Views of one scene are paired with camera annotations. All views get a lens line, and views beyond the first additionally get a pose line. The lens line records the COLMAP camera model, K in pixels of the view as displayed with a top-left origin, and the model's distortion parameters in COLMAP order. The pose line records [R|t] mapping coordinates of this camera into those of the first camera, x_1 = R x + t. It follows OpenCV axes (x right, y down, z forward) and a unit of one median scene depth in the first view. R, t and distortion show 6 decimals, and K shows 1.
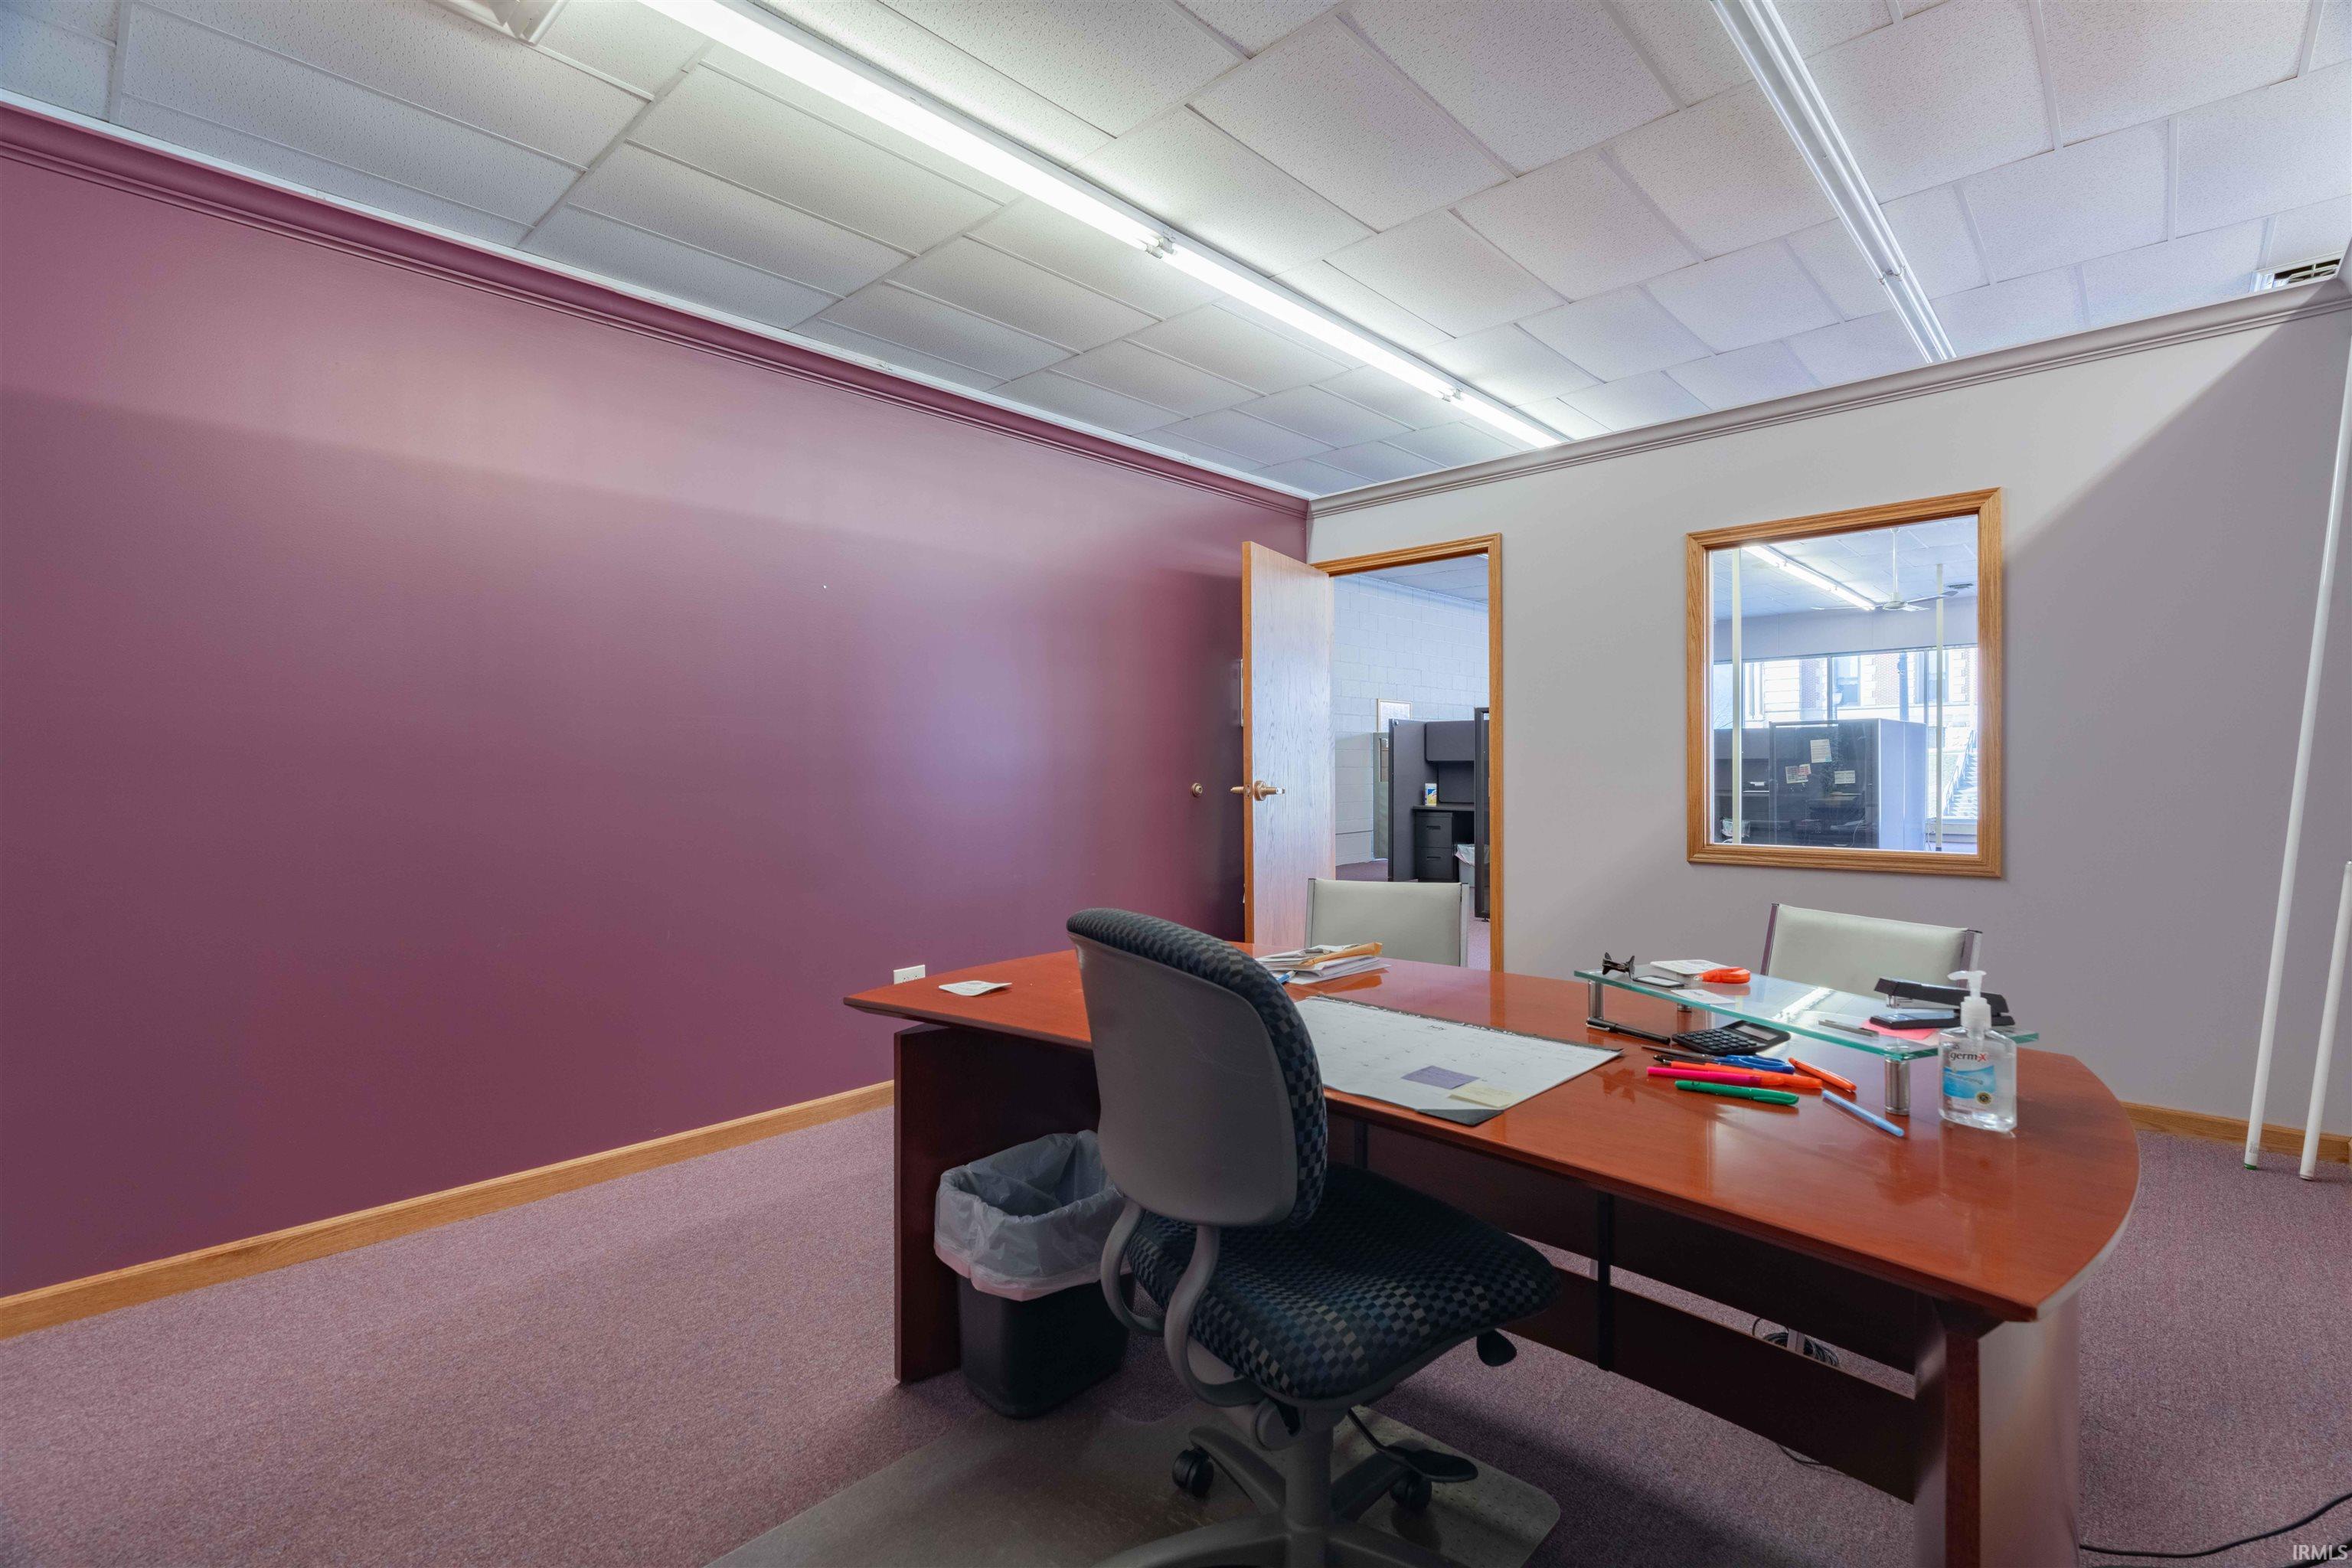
lens RADIAL K [[1067.7, 0, 1164.0], [0, 1067.7, 767.5], [0, 0, 1]] dist [-0.005448, 0.002014]
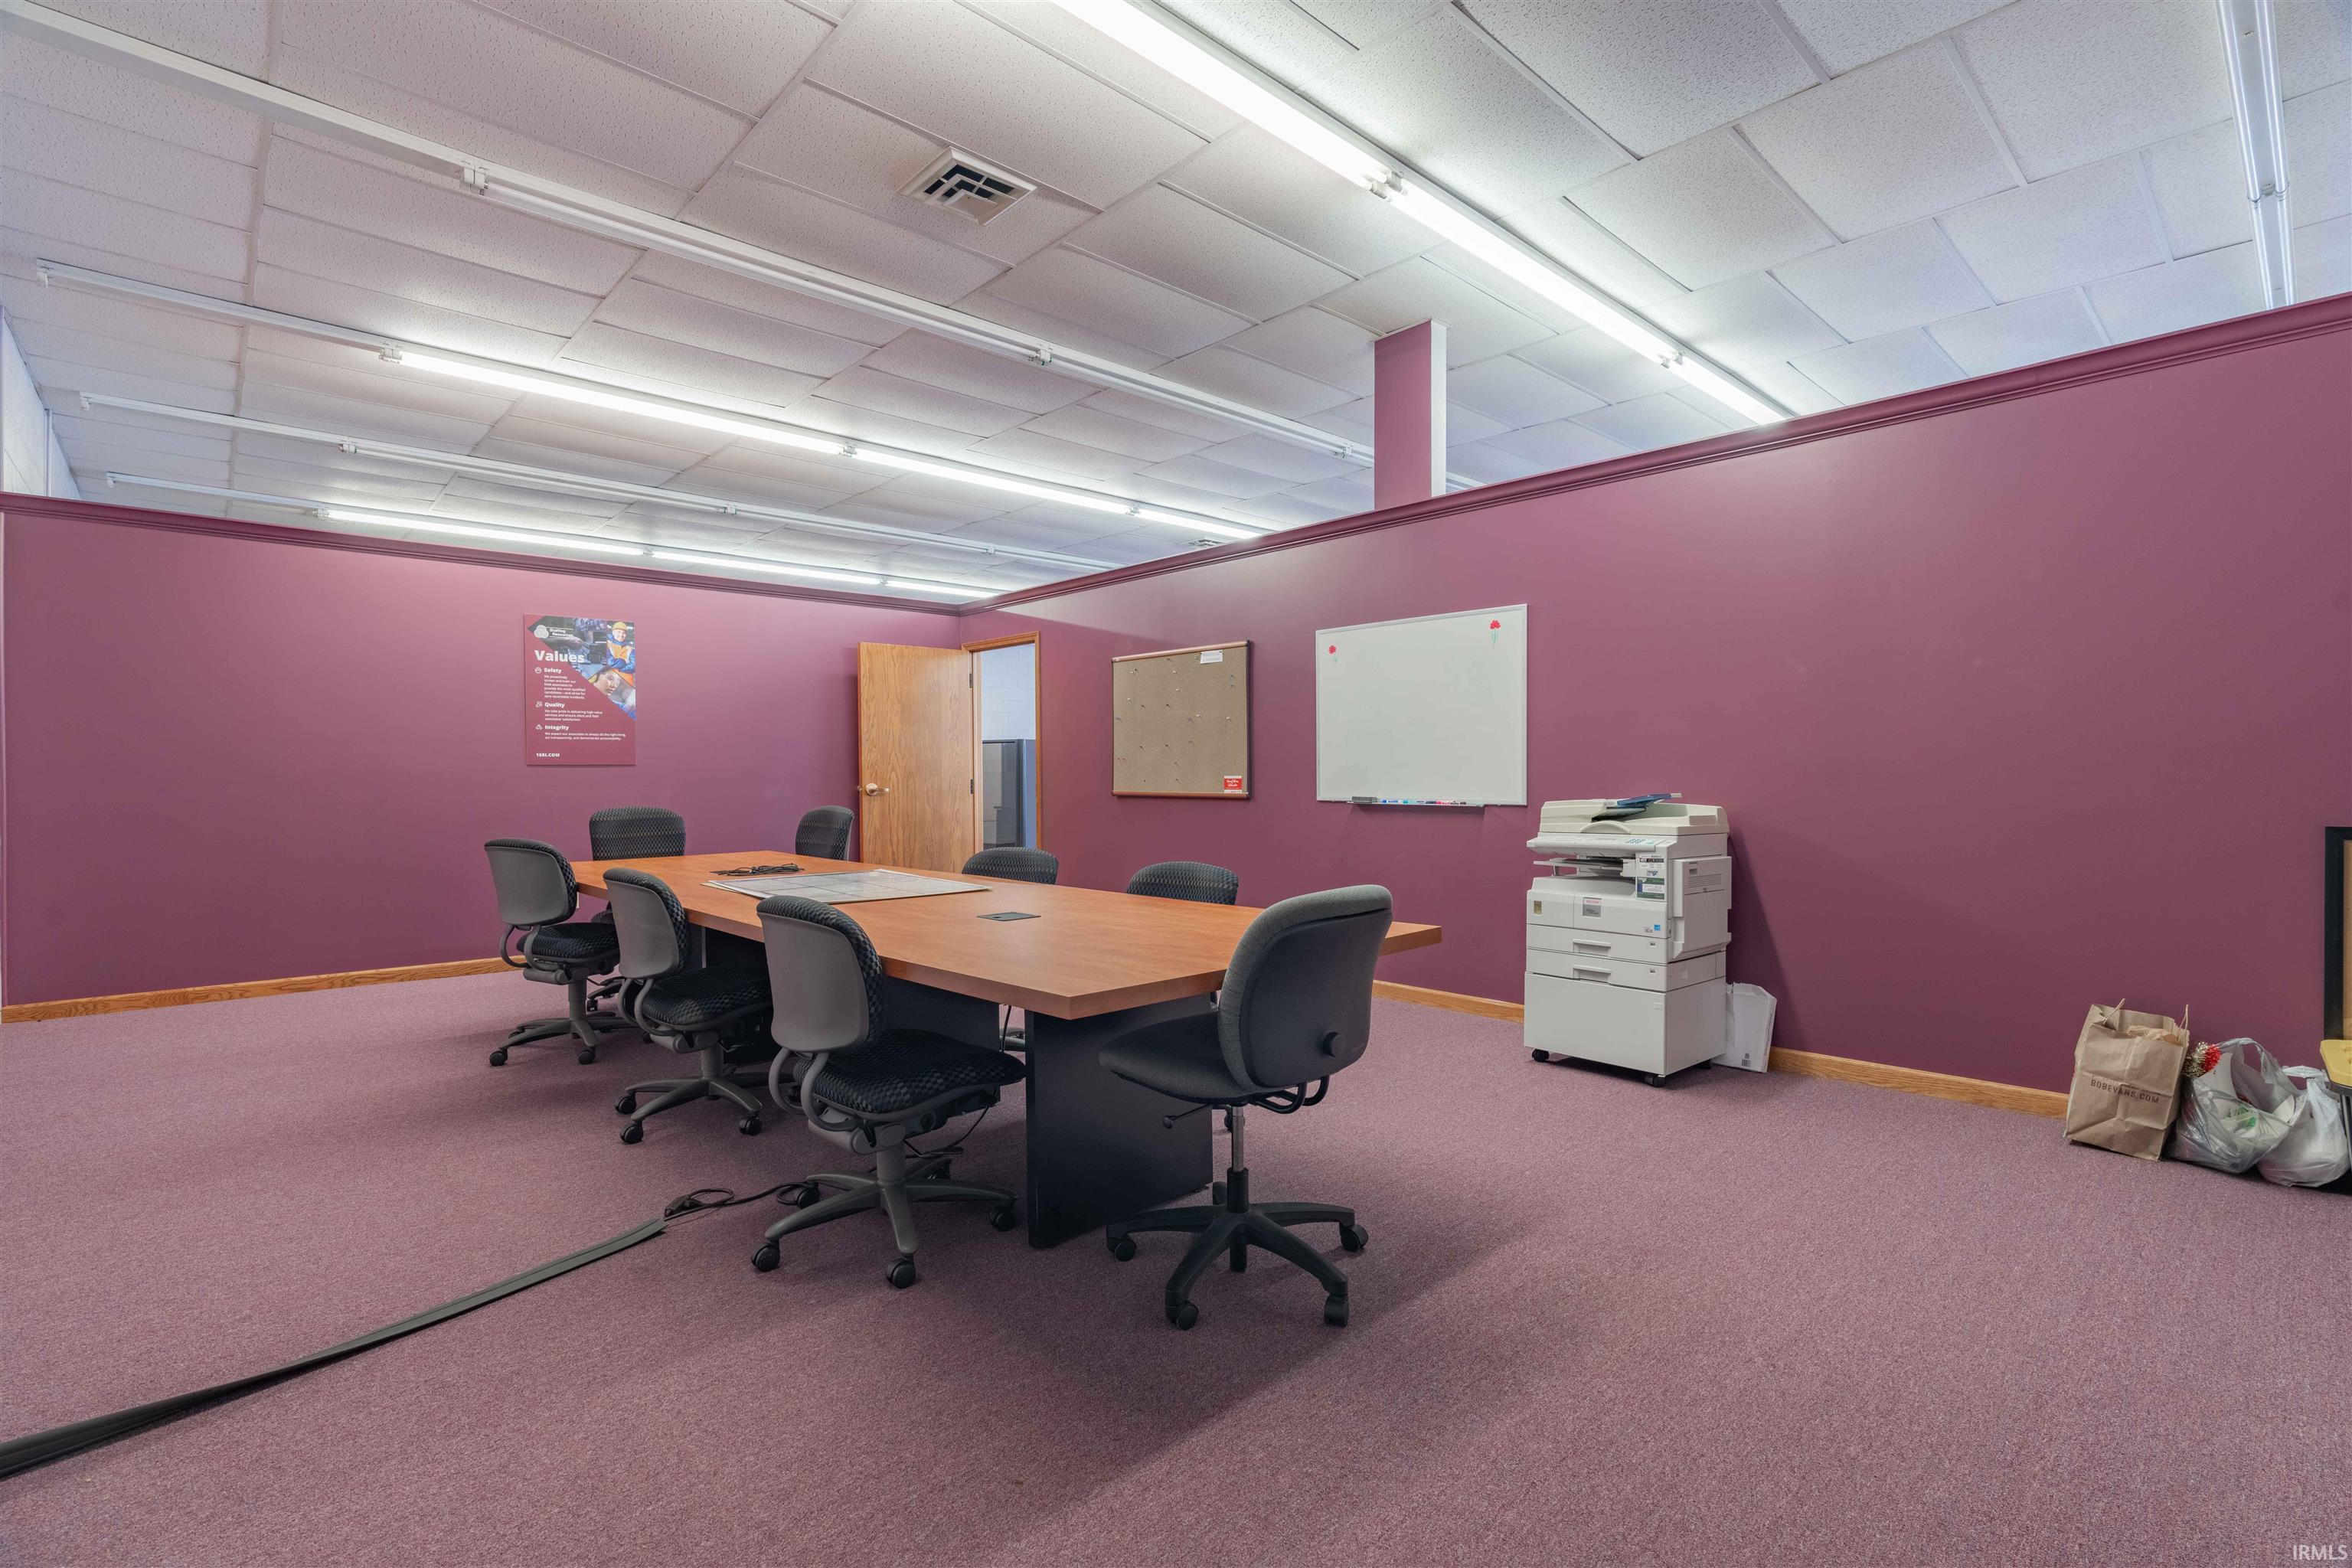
lens RADIAL K [[1067.7, 0, 1165.9], [0, 1067.7, 779.5], [0, 0, 1]] dist [-0.005448, 0.002014]
pose [[0.997242, 0.002407, -0.074185, -0.113290], [-0.002280, 0.999996, 0.001796, 0.000460], [0.074189, -0.001622, 0.997243, 0.105951]]
